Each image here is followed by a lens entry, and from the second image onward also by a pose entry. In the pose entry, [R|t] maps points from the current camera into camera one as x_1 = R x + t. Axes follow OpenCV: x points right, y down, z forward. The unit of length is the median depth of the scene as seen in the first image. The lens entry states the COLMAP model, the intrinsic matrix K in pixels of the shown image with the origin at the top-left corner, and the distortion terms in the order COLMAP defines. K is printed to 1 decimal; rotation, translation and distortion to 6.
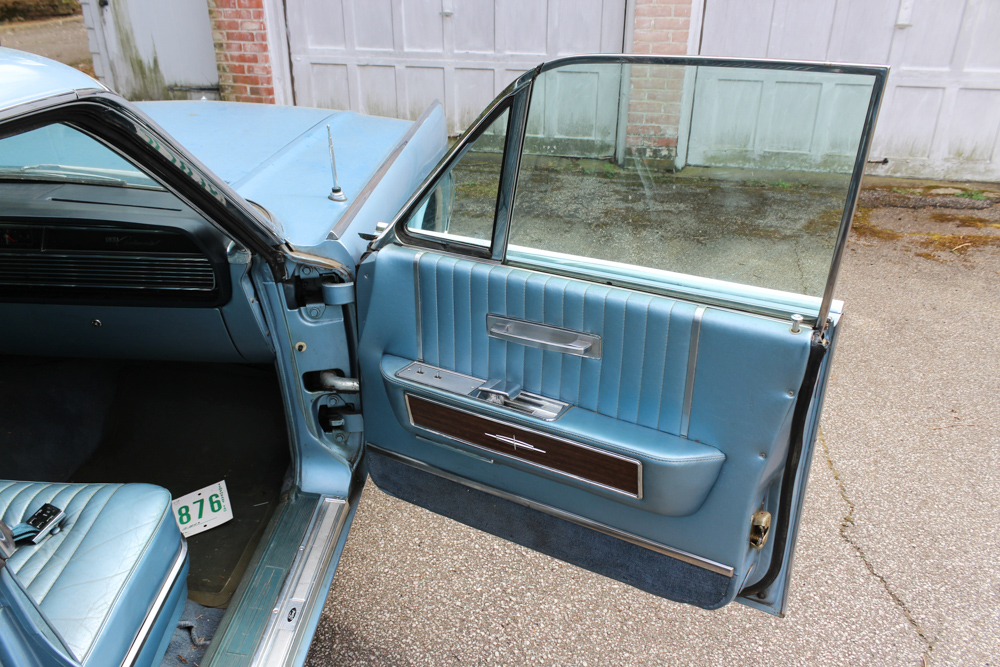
lens RADIAL K [[808.6, 0, 491.9], [0, 808.6, 335.9], [0, 0, 1]] dist [0.000325, 0.011446]
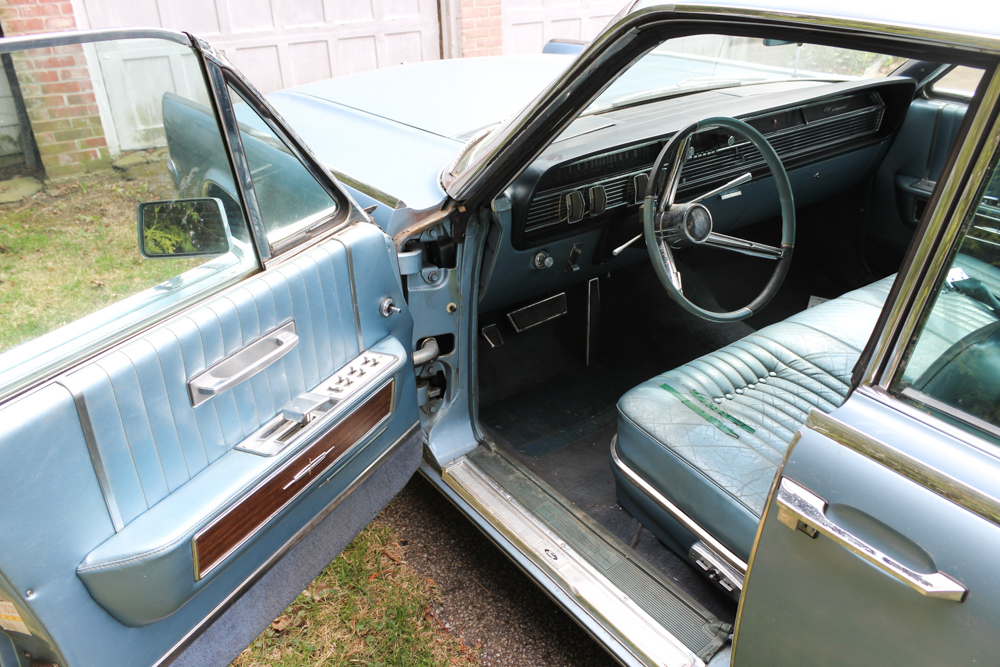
lens RADIAL K [[808.6, 0, 491.9], [0, 808.6, 335.9], [0, 0, 1]] dist [0.000325, 0.011446]
pose [[0.758122, -0.323454, 0.566240, -0.539372], [0.314189, 0.942064, 0.117478, -0.030044], [-0.571433, 0.088844, 0.815825, 0.073403]]
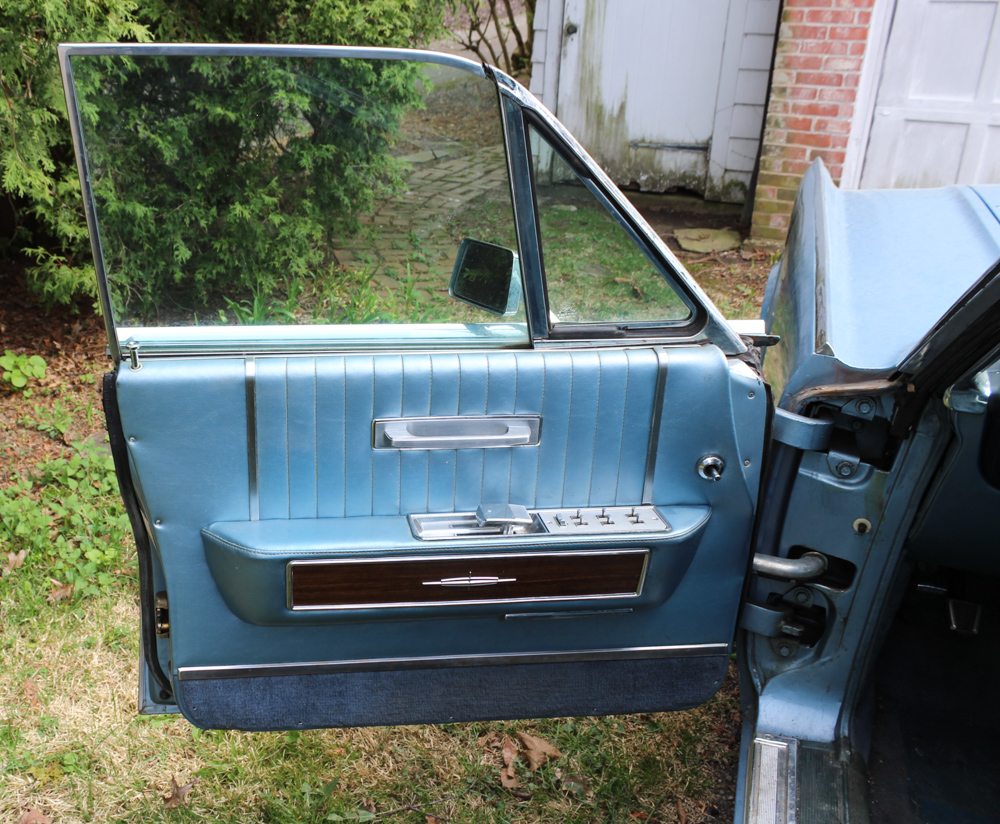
lens RADIAL K [[1029.4, 0, 347.3], [0, 1029.4, 391.7], [0, 0, 1]] dist [0.025628, -0.026644]
pose [[0.958516, 0.108911, -0.263413, -0.437794], [-0.123157, 0.991654, -0.038139, -0.017091], [0.257060, 0.068998, 0.963929, 0.050201]]
